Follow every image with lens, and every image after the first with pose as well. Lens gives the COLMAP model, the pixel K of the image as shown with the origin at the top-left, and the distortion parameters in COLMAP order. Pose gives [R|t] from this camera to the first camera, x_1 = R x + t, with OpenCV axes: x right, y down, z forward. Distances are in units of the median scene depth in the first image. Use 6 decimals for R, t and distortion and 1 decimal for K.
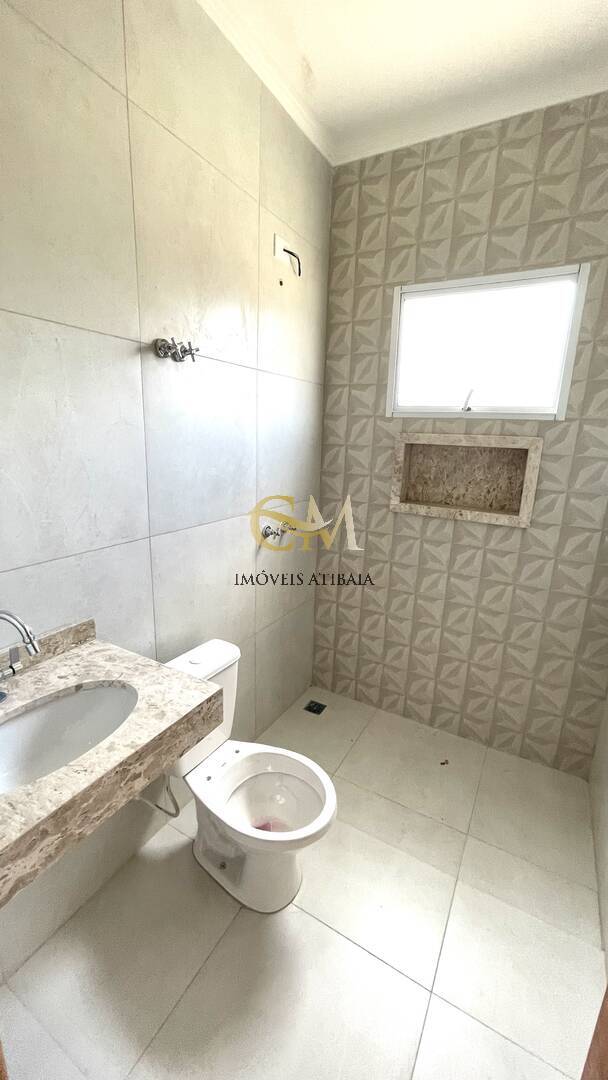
lens RADIAL K [[434.0, 0, 304.0], [0, 434.0, 540.0], [0, 0, 1]] dist [0.004536, -0.004228]
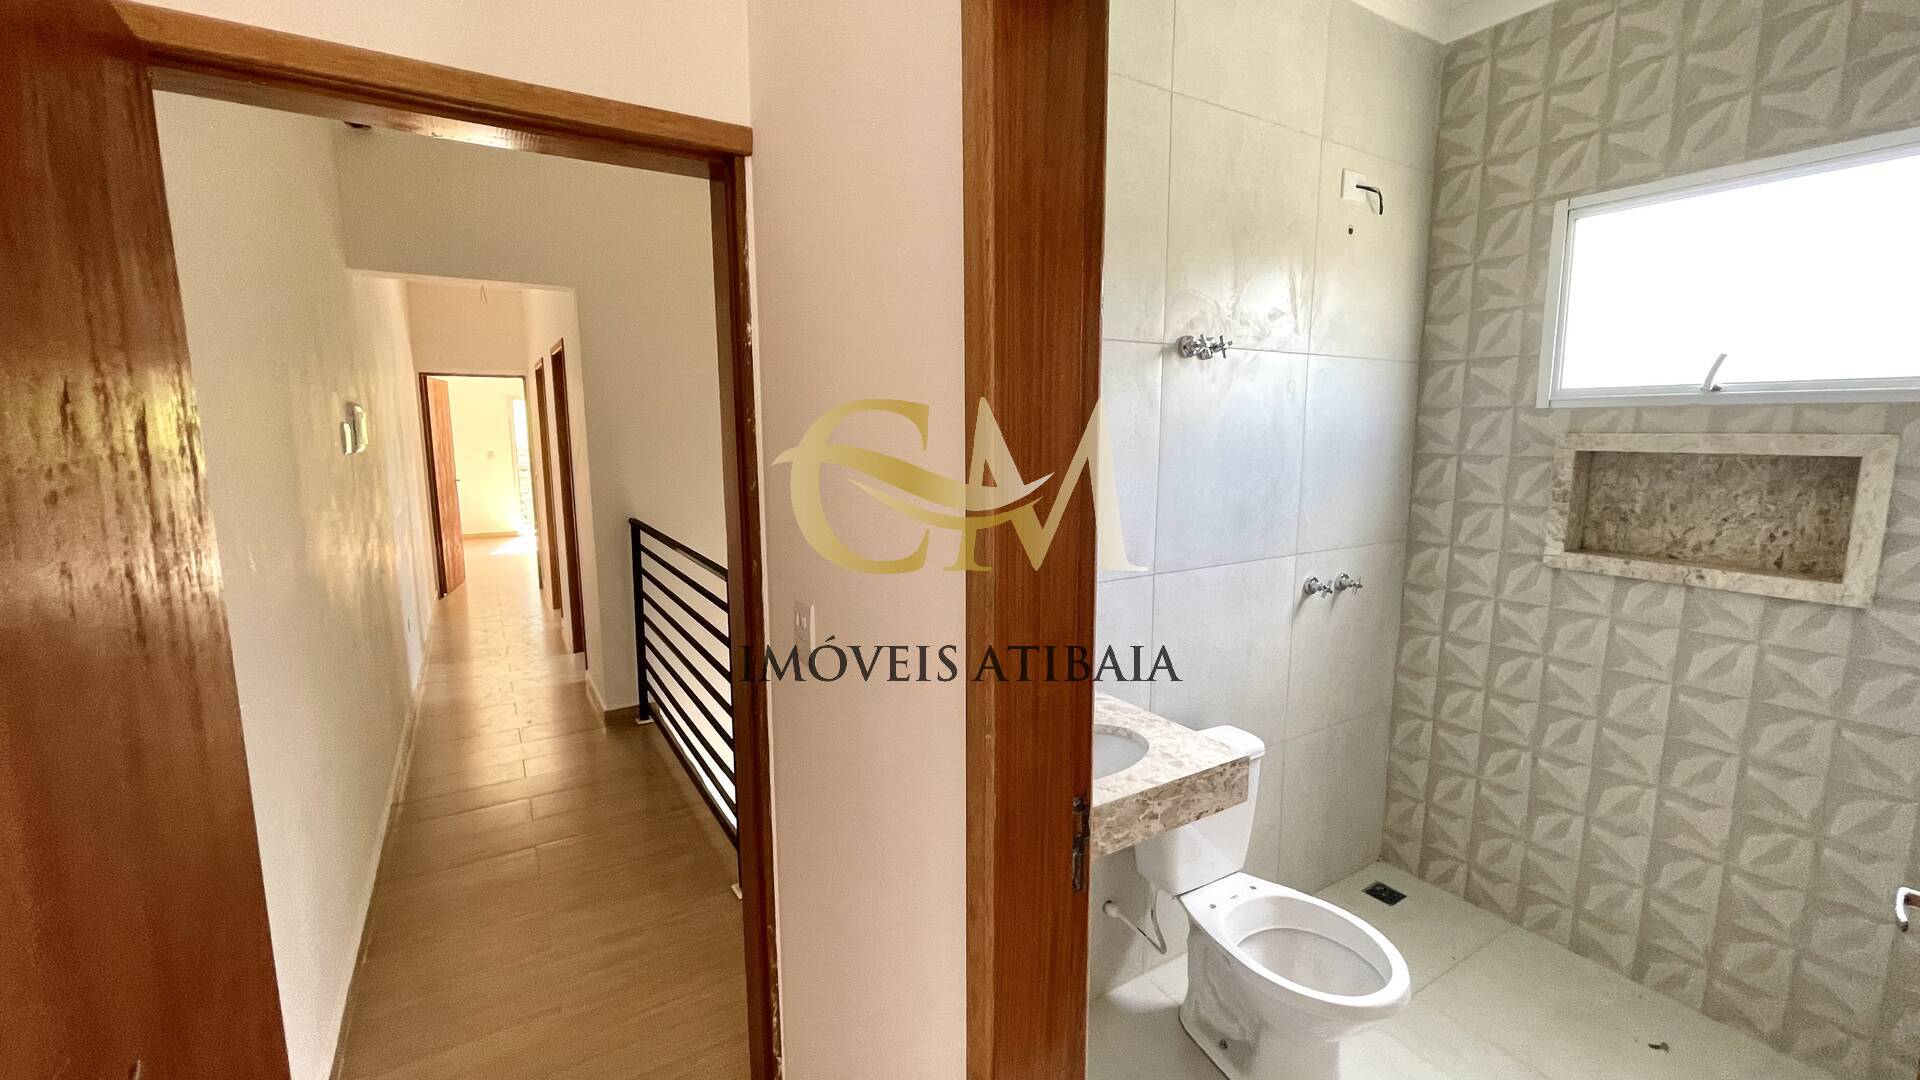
lens RADIAL K [[757.4, 0, 969.8], [0, 757.4, 539.1], [0, 0, 1]] dist [-0.002105, 0.000166]
pose [[0.877182, 0.033765, -0.478969, 0.008903], [-0.084981, 0.992694, -0.085655, 0.052775], [0.472577, 0.115838, 0.873643, -0.266287]]
